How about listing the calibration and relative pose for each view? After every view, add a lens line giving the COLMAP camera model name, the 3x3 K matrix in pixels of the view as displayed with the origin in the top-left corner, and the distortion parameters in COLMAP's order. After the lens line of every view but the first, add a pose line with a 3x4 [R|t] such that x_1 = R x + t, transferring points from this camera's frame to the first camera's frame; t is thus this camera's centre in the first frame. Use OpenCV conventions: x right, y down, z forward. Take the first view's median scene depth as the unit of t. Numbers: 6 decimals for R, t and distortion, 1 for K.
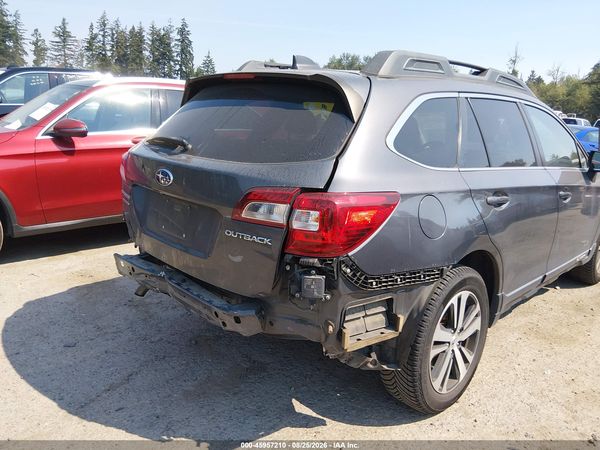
lens RADIAL K [[462.9, 0, 301.4], [0, 462.9, 224.9], [0, 0, 1]] dist [0.055097, -0.101897]
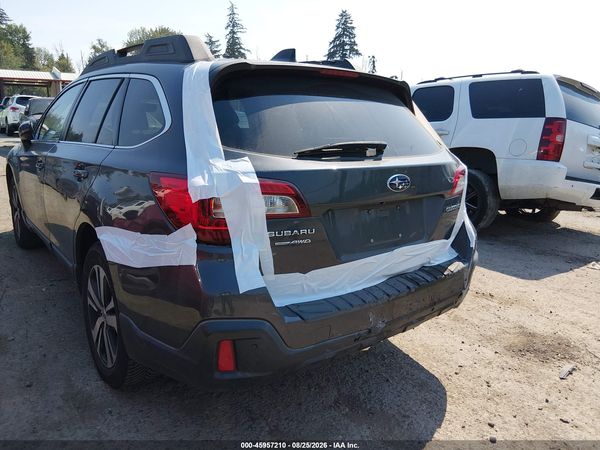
lens RADIAL K [[462.9, 0, 300.2], [0, 462.9, 227.0], [0, 0, 1]] dist [0.055097, -0.101897]
pose [[0.108964, -0.274575, 0.955372, -0.635092], [0.205790, 0.946505, 0.248555, -0.149346], [-0.972511, 0.169522, 0.159640, 0.537619]]
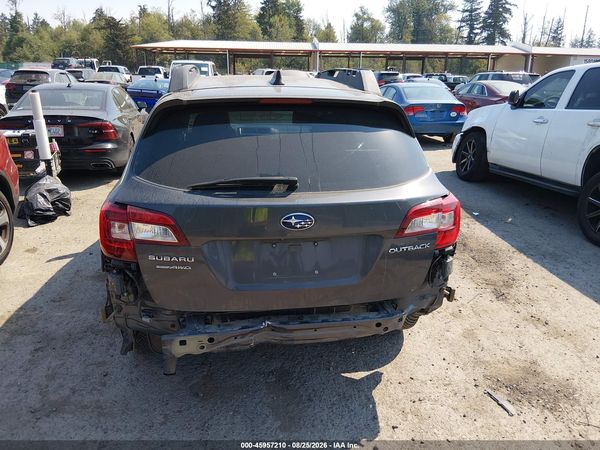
lens RADIAL K [[462.9, 0, 301.6], [0, 462.9, 220.3], [0, 0, 1]] dist [0.055097, -0.101897]
pose [[0.581025, -0.283740, 0.762824, -0.509813], [0.203212, 0.958153, 0.201613, -0.148317], [-0.788108, 0.037873, 0.614371, 0.212648]]
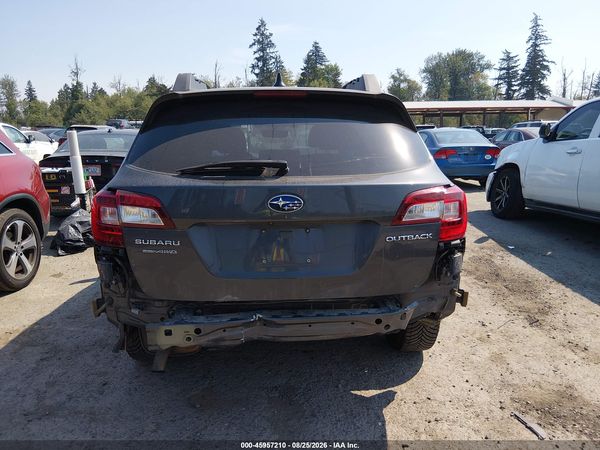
lens RADIAL K [[462.9, 0, 300.6], [0, 462.9, 215.5], [0, 0, 1]] dist [0.055097, -0.101897]
pose [[0.647437, -0.185238, 0.739265, -0.483470], [0.215885, 0.974857, 0.055201, -0.062361], [-0.730903, 0.123857, 0.671149, 0.191602]]
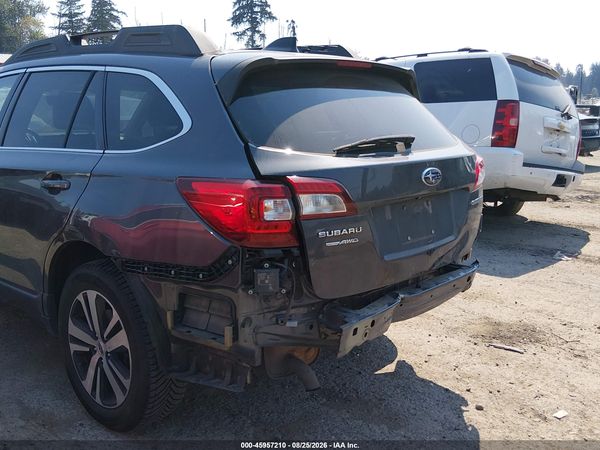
lens RADIAL K [[621.3, 0, 307.2], [0, 621.3, 214.4], [0, 0, 1]] dist [0.031805, 0.000000]
pose [[-0.062935, -0.228252, 0.971566, -0.761745], [0.222636, 0.945753, 0.236610, -0.192384], [-0.972868, 0.231197, -0.008704, 0.643435]]
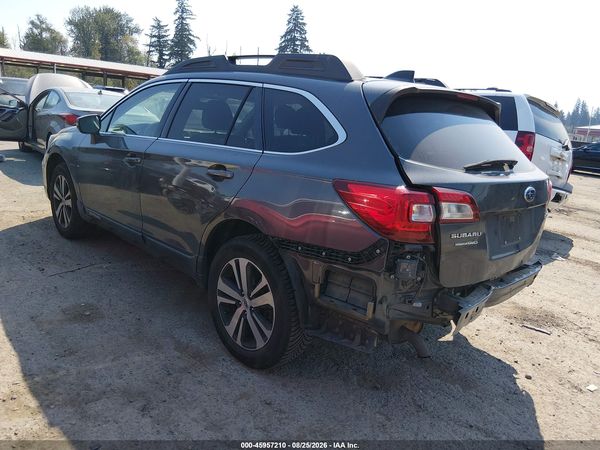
lens RADIAL K [[462.9, 0, 303.1], [0, 462.9, 218.9], [0, 0, 1]] dist [0.055097, -0.101897]
pose [[-0.007141, -0.270776, 0.962616, -0.716008], [0.145568, 0.952105, 0.268899, -0.220053], [-0.989322, 0.142046, 0.032618, 0.770514]]
